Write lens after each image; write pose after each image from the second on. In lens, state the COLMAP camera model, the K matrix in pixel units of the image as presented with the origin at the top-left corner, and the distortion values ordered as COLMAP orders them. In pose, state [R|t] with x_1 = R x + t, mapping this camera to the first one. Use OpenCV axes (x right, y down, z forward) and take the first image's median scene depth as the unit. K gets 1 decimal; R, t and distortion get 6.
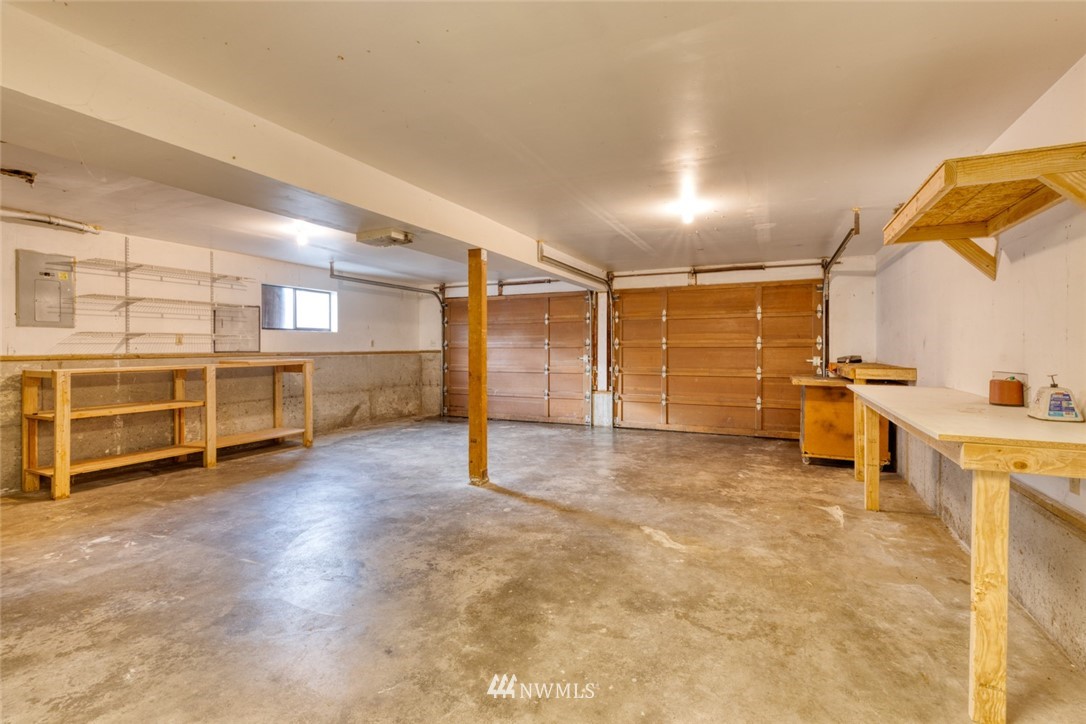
lens RADIAL K [[488.1, 0, 540.9], [0, 488.1, 353.9], [0, 0, 1]] dist [0.003239, 0.000271]
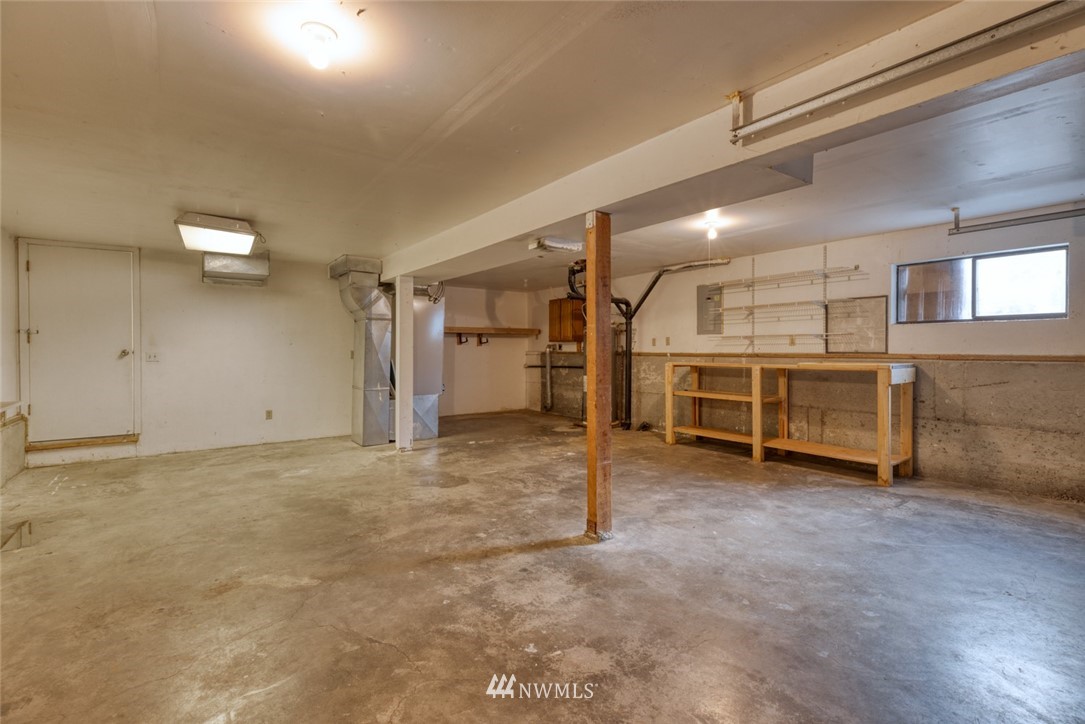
lens RADIAL K [[487.6, 0, 540.4], [0, 487.6, 353.9], [0, 0, 1]] dist [0.003239, 0.000271]
pose [[-0.465723, 0.012279, -0.884846, 0.570681], [-0.008582, 0.999794, 0.018391, -0.019136], [0.884889, 0.016159, -0.465521, 1.312076]]
